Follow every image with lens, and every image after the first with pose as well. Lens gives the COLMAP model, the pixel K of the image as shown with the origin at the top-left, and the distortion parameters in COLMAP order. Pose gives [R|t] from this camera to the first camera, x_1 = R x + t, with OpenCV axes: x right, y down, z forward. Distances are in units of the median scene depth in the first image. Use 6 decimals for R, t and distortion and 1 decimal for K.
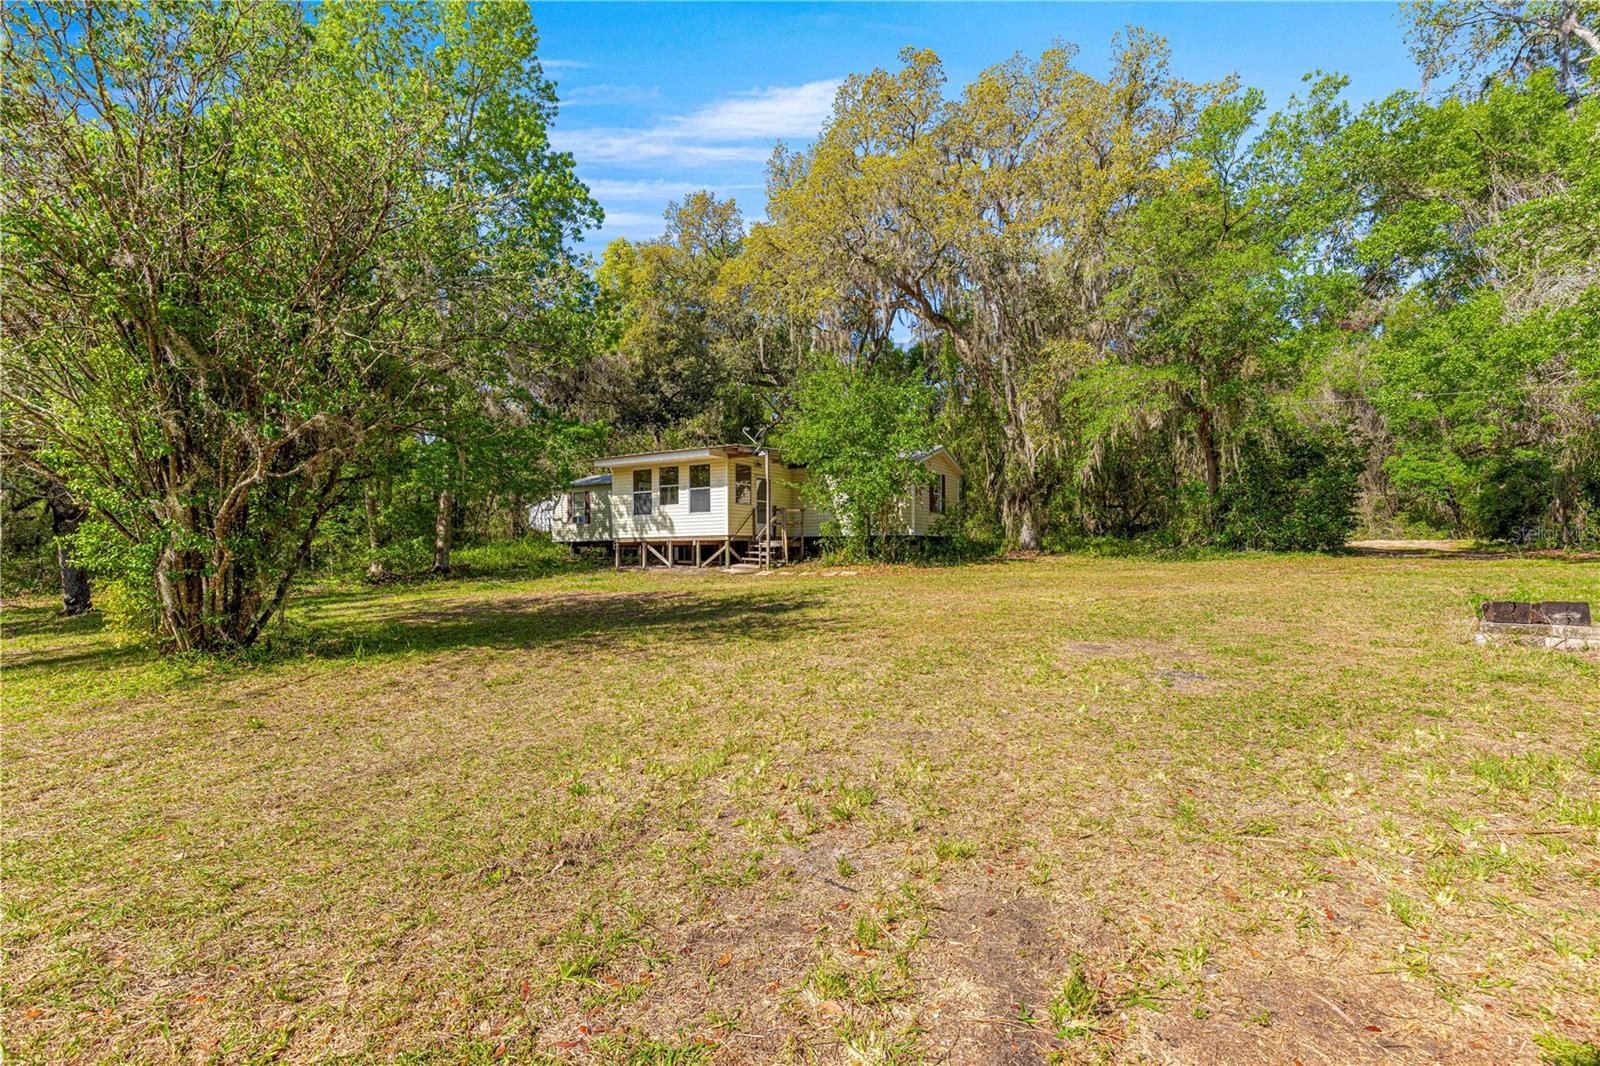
lens RADIAL K [[720.0, 0, 796.7], [0, 720.0, 543.1], [0, 0, 1]] dist [0.006547, -0.000561]
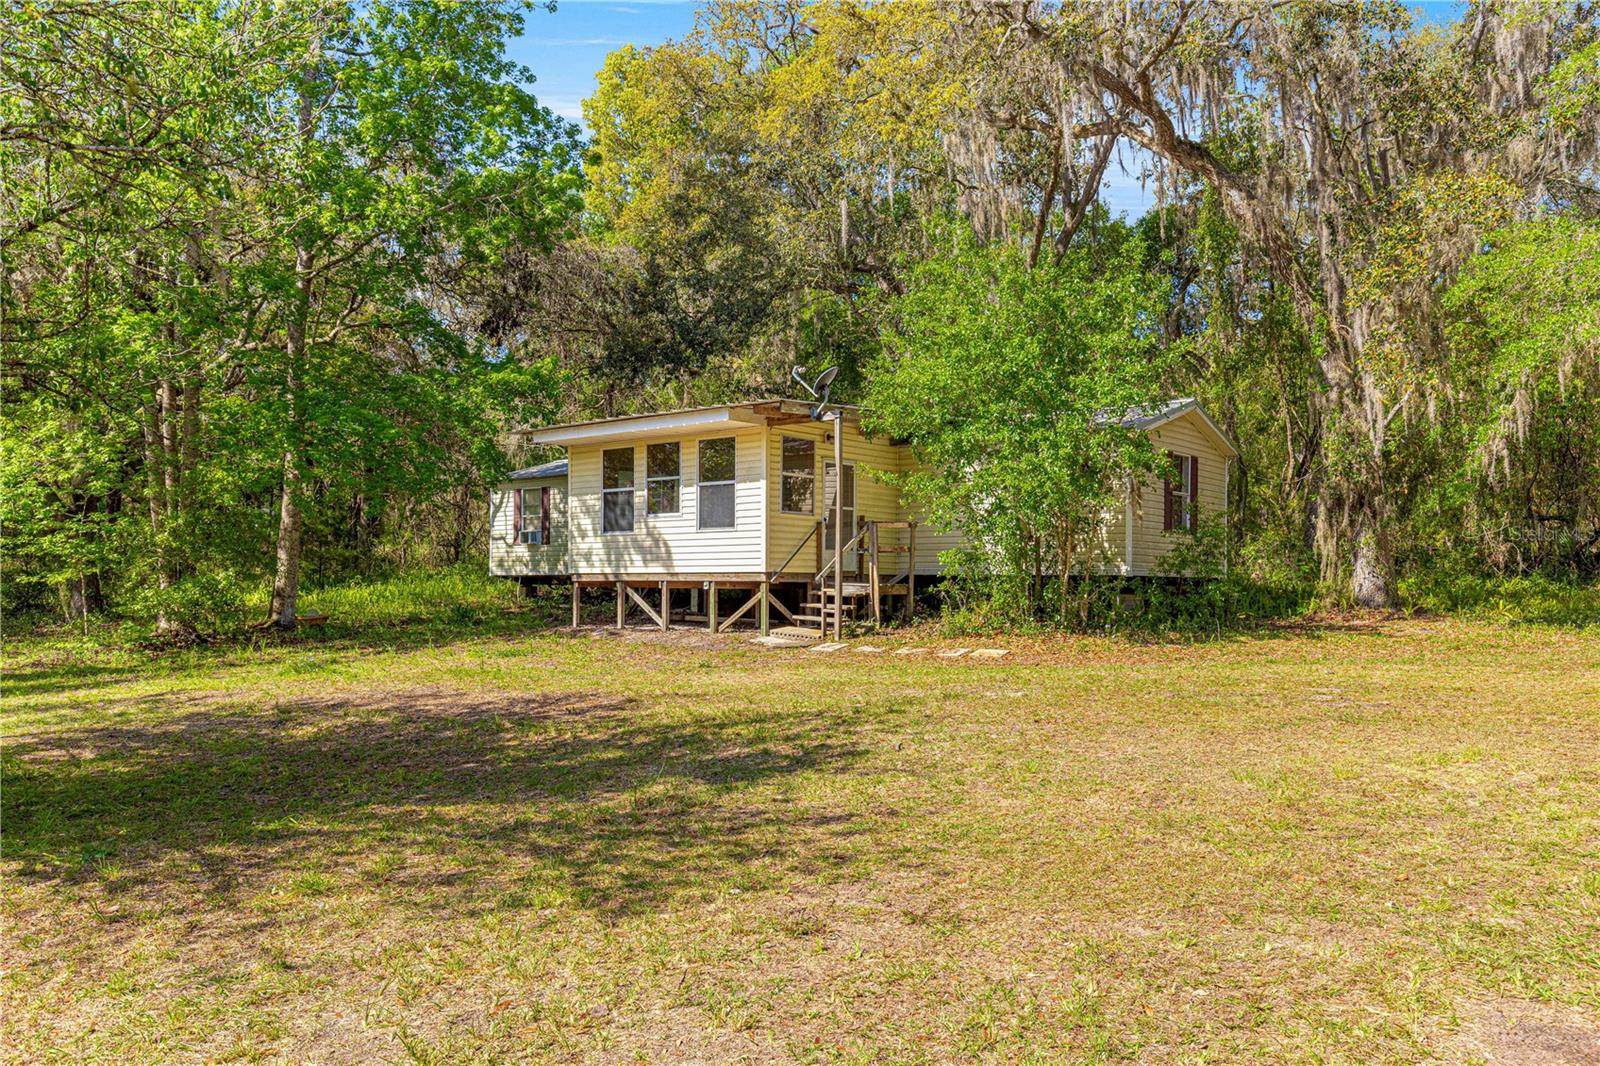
lens RADIAL K [[1183.6, 0, 799.4], [0, 1183.6, 577.4], [0, 0, 1]] dist [0.001192, -0.000714]
pose [[0.990136, 0.011357, -0.139647, 0.046292], [-0.010400, 0.999917, 0.007583, -0.013092], [0.139722, -0.006056, 0.990172, 0.134441]]
